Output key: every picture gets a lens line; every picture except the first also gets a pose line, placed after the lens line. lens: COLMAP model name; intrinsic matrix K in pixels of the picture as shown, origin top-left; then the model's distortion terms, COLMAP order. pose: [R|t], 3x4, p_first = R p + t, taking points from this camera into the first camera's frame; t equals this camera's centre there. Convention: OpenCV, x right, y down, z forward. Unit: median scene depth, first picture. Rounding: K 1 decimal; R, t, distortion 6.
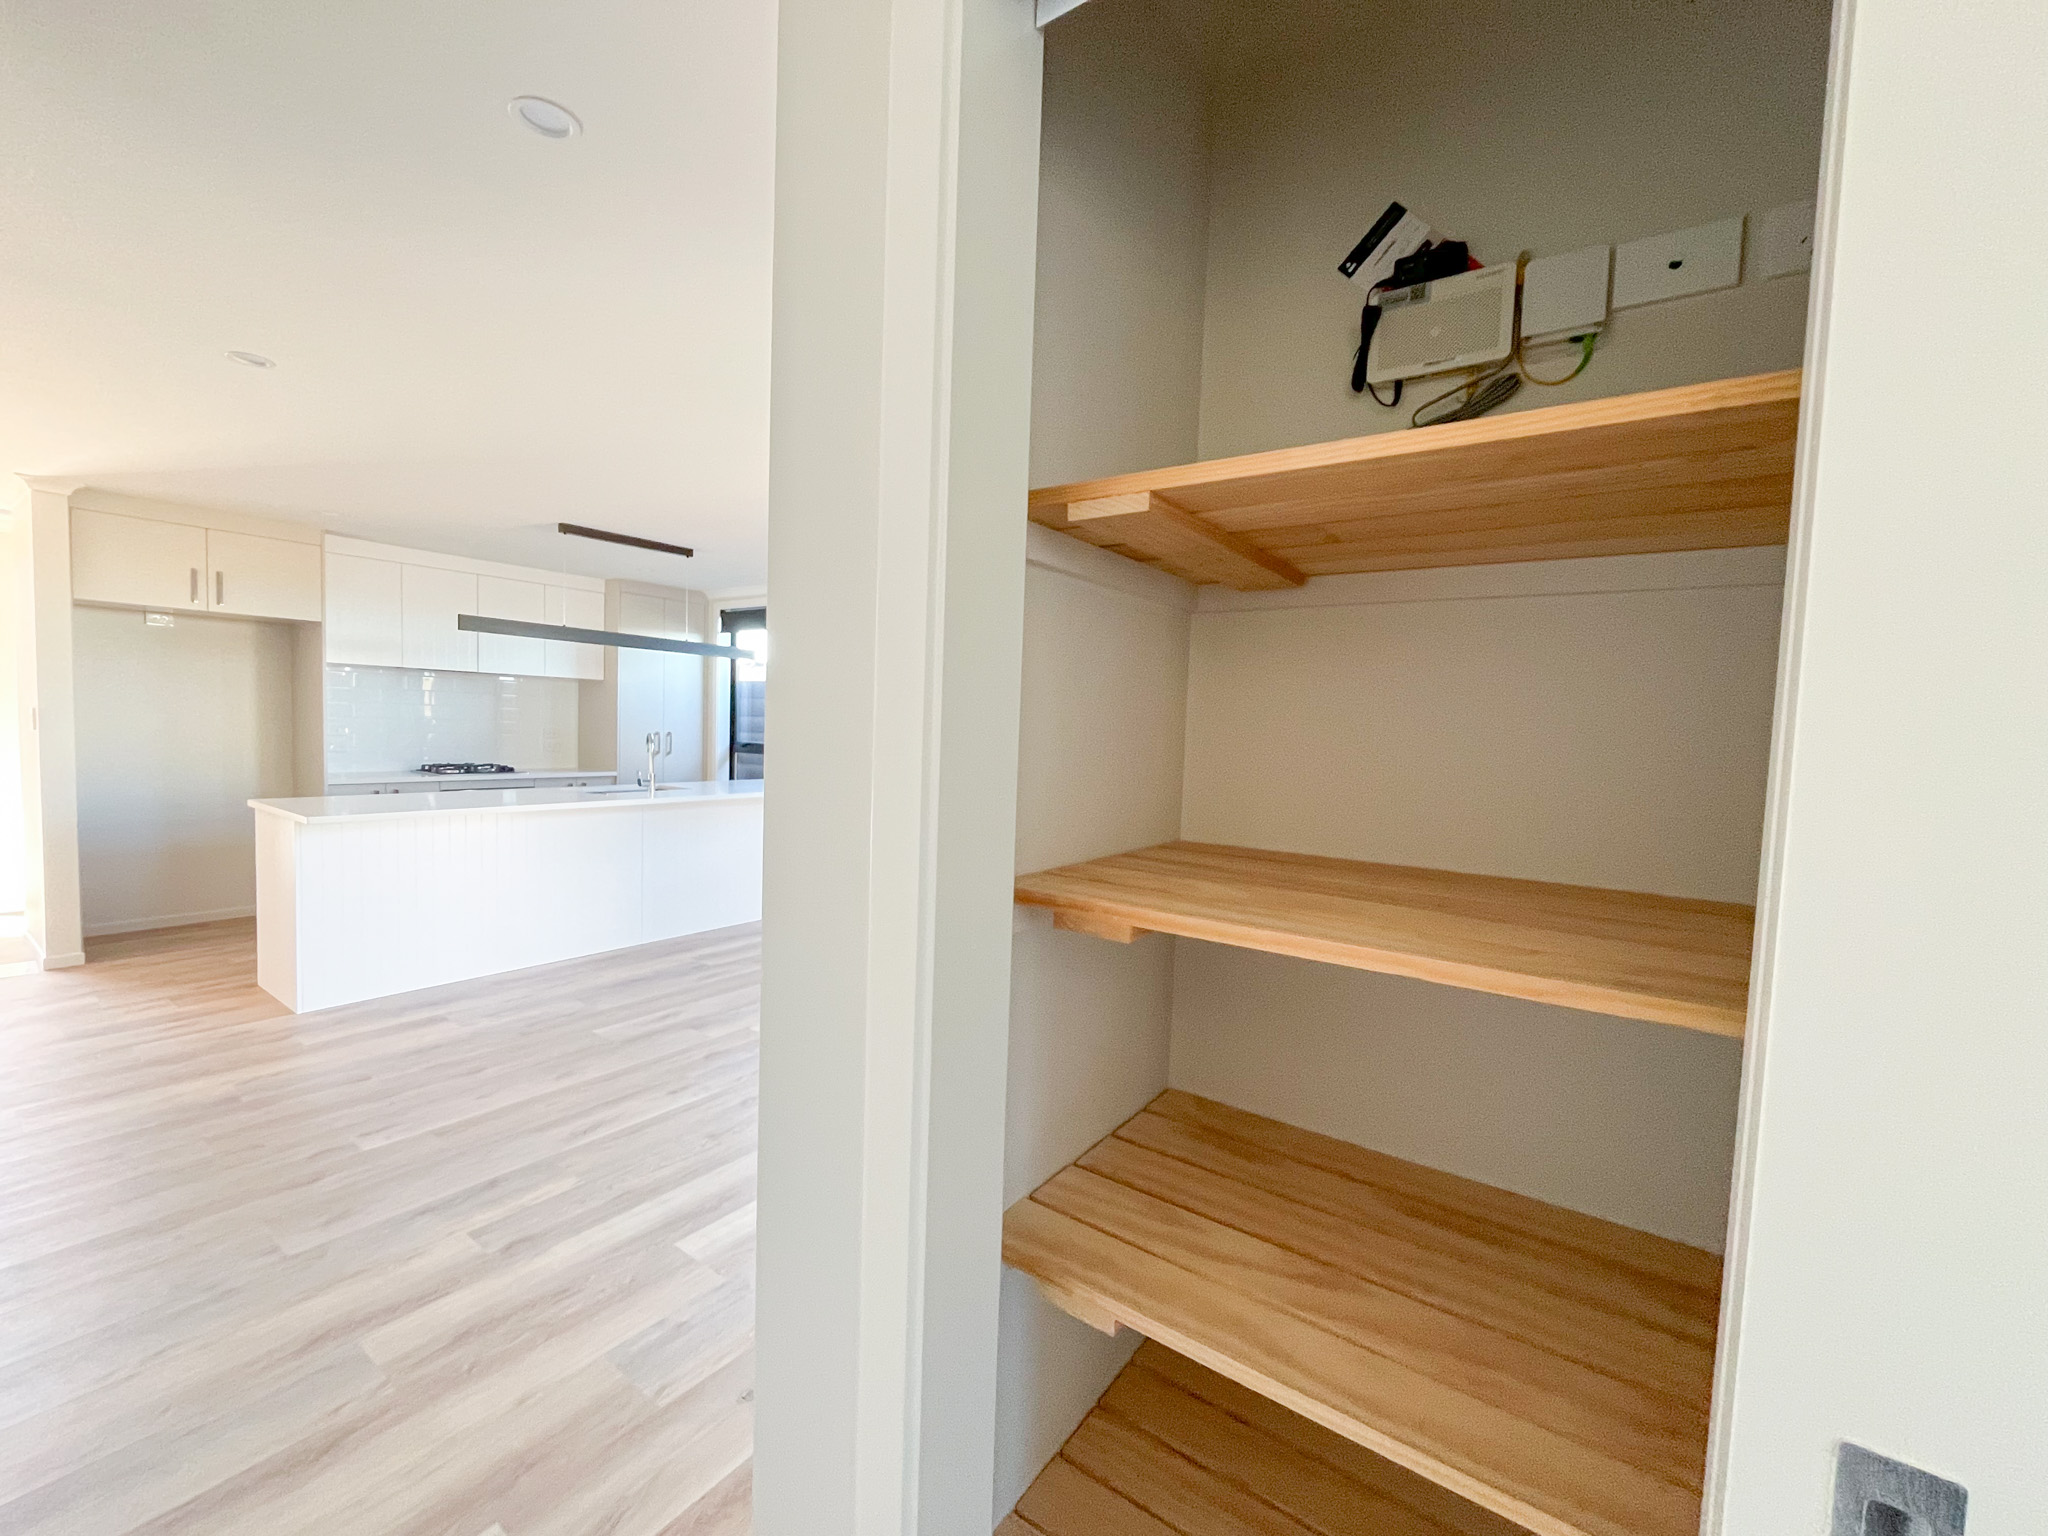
lens RADIAL K [[833.5, 0, 1024.0], [0, 833.5, 768.0], [0, 0, 1]] dist [-0.002923, -0.001033]
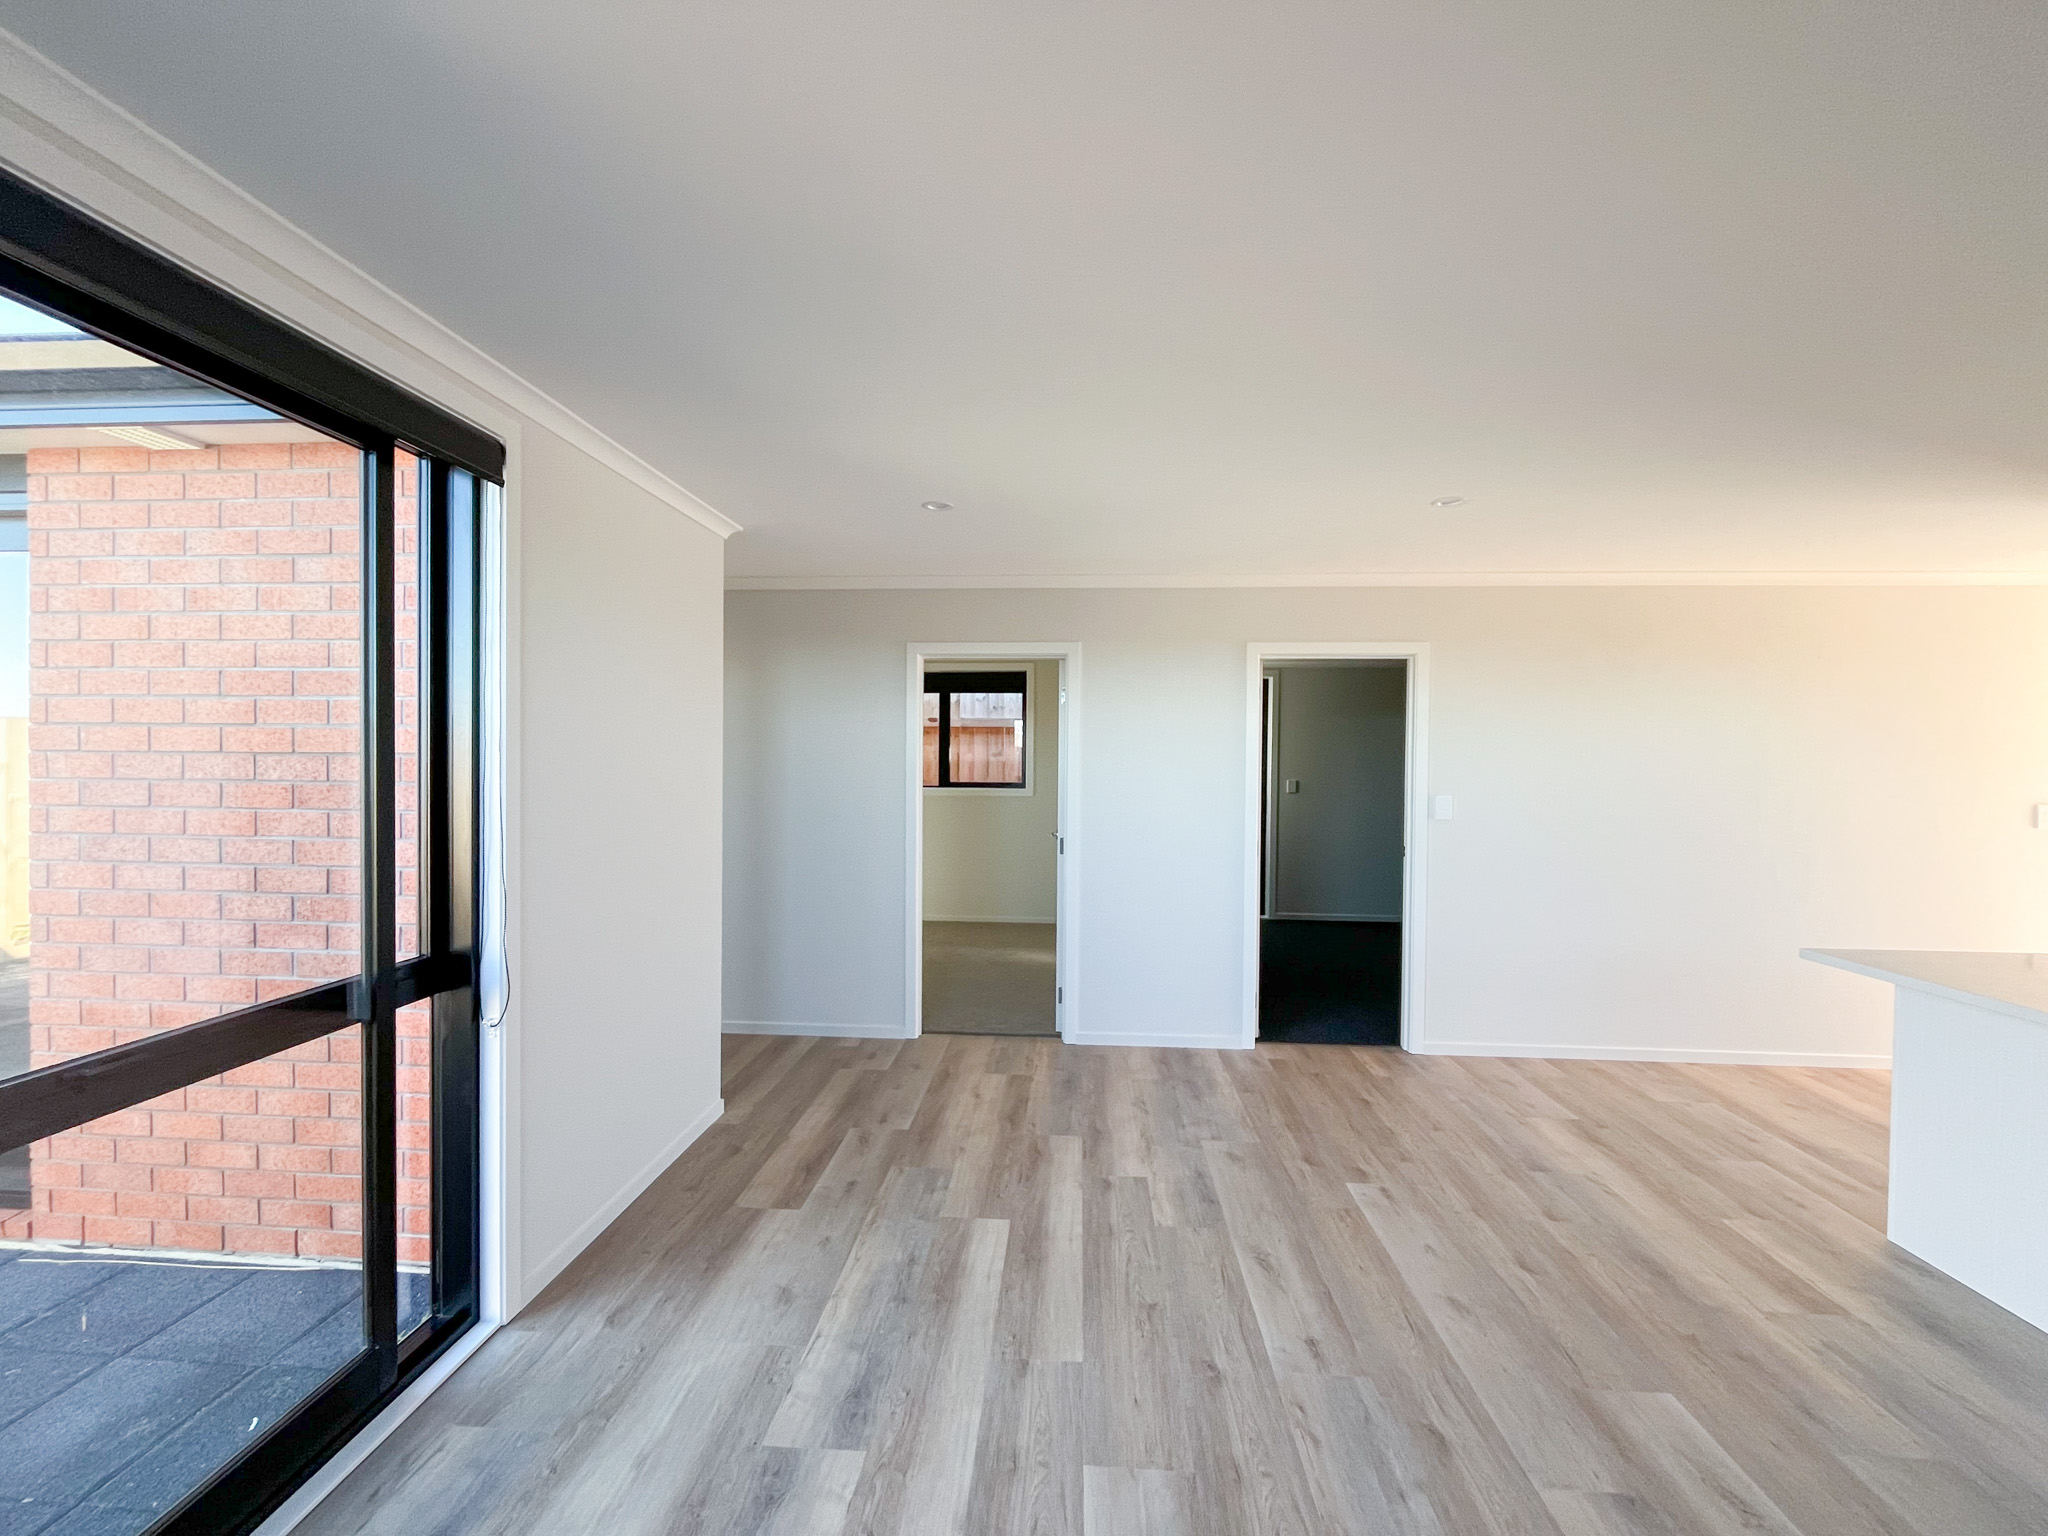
lens RADIAL K [[833.5, 0, 1024.0], [0, 833.5, 768.0], [0, 0, 1]] dist [-0.002923, -0.001033]
pose [[-0.847803, -0.035520, -0.529121, 0.119634], [-0.066384, 0.997015, 0.039436, -0.071833], [0.526141, 0.068559, -0.847629, 1.026223]]
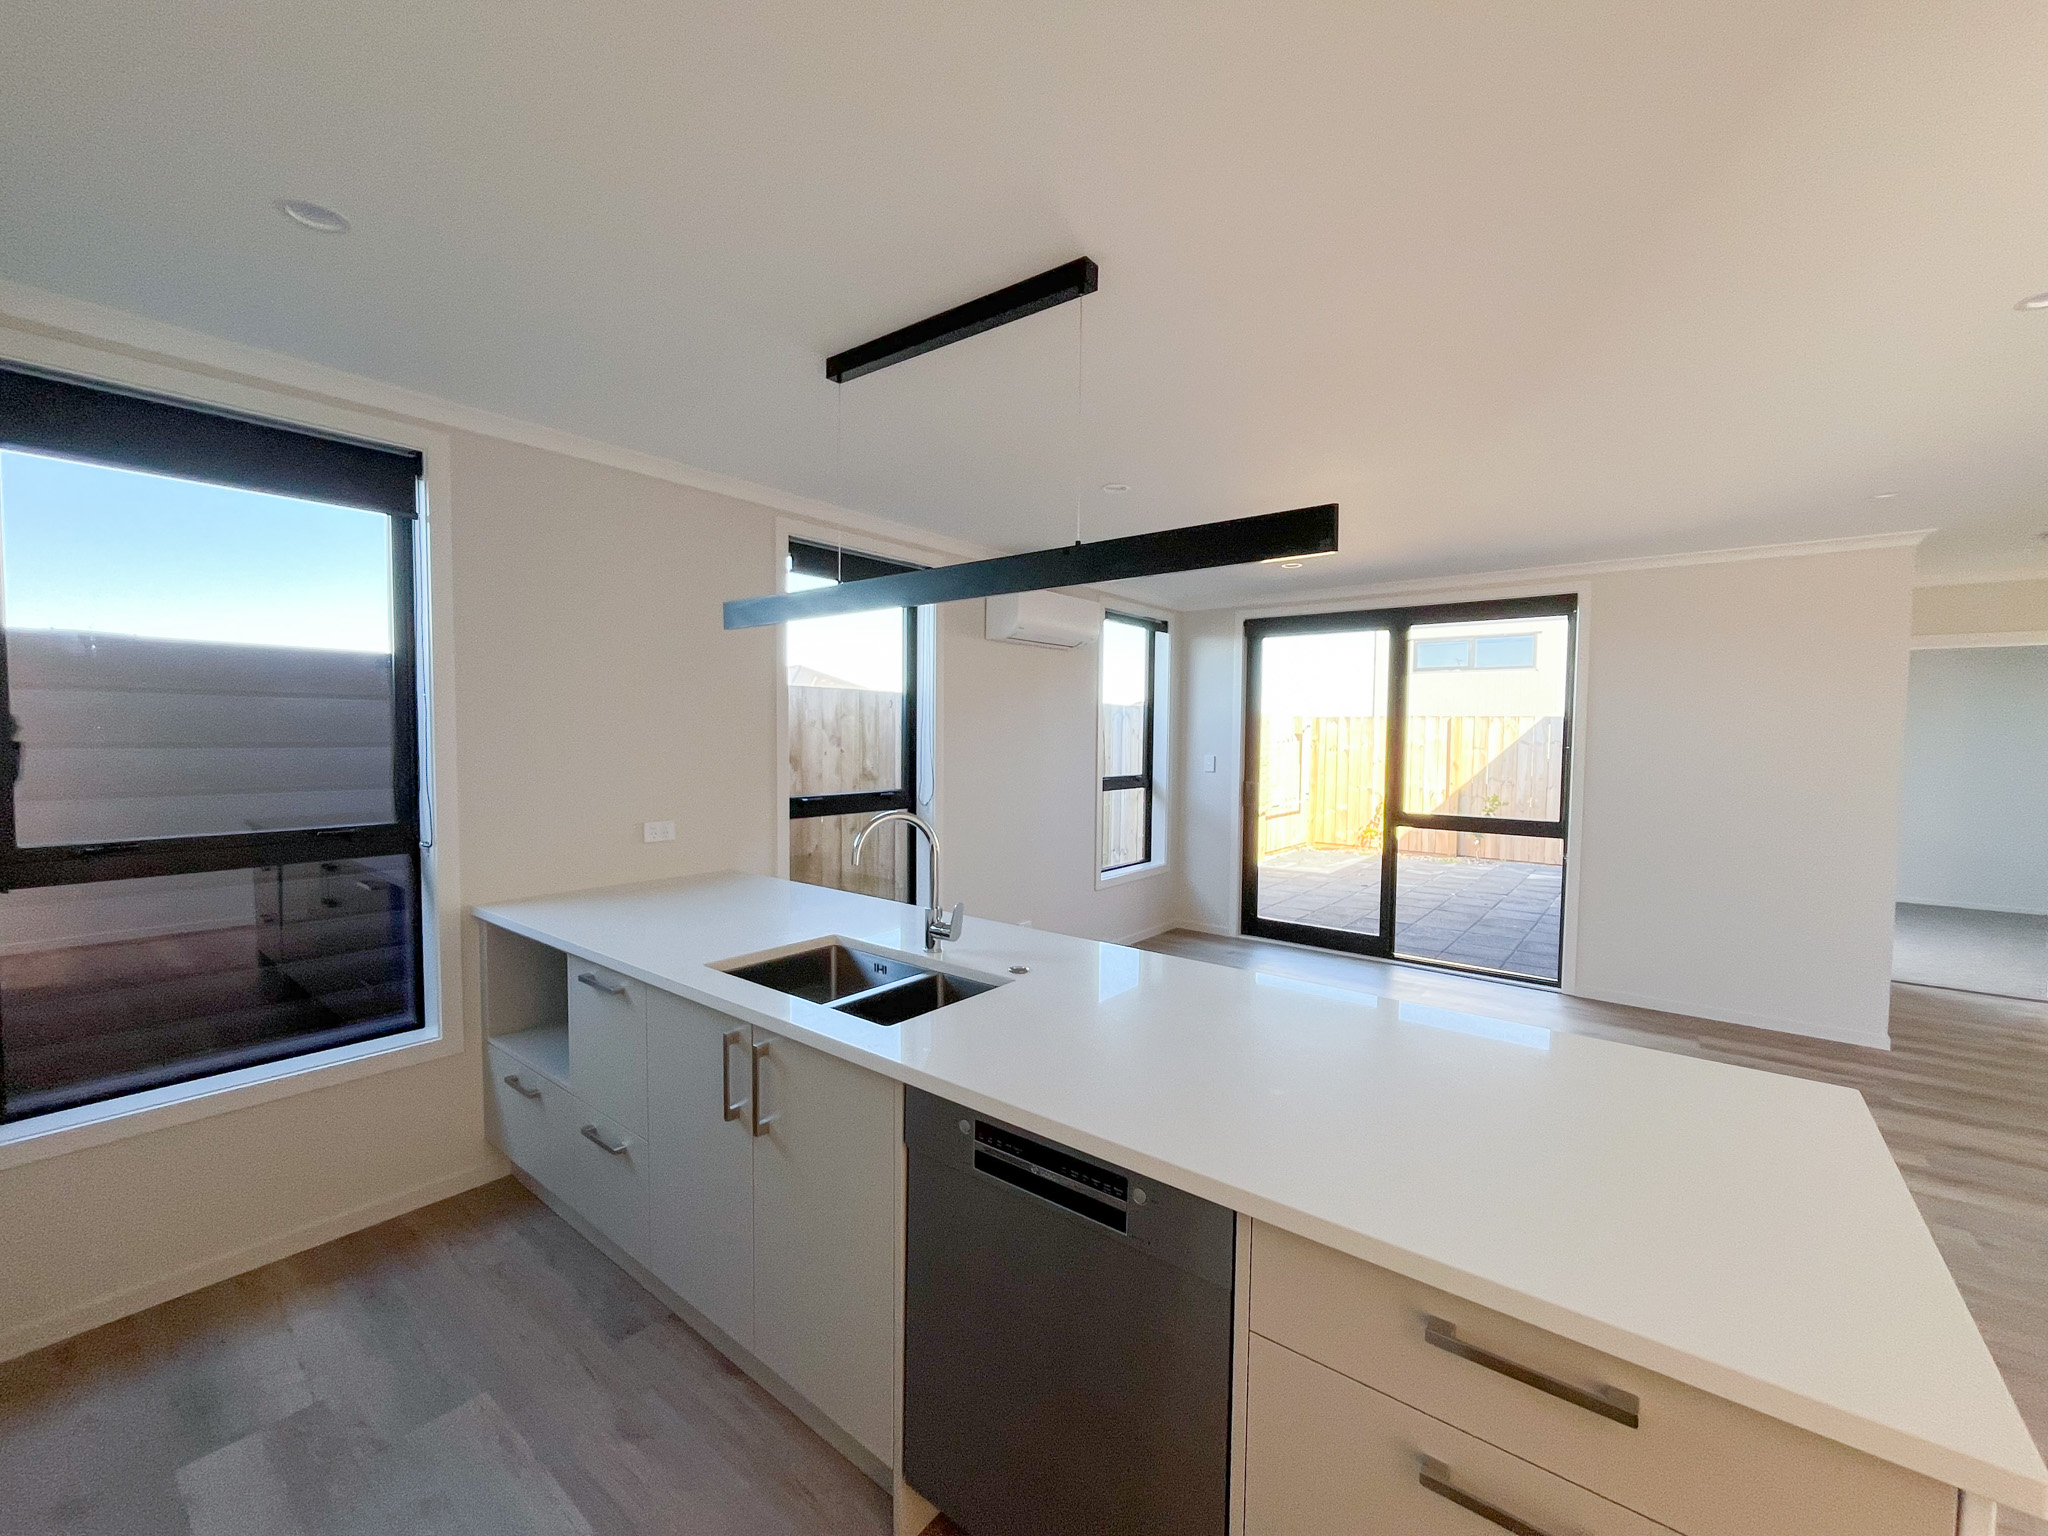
lens RADIAL K [[780.2, 0, 1024.0], [0, 780.2, 768.0], [0, 0, 1]] dist [0.000346, -0.000094]
pose [[0.070715, -0.077351, 0.994493, -1.004980], [0.033642, 0.996607, 0.075123, -0.115532], [-0.996929, 0.028144, 0.073077, 1.123326]]
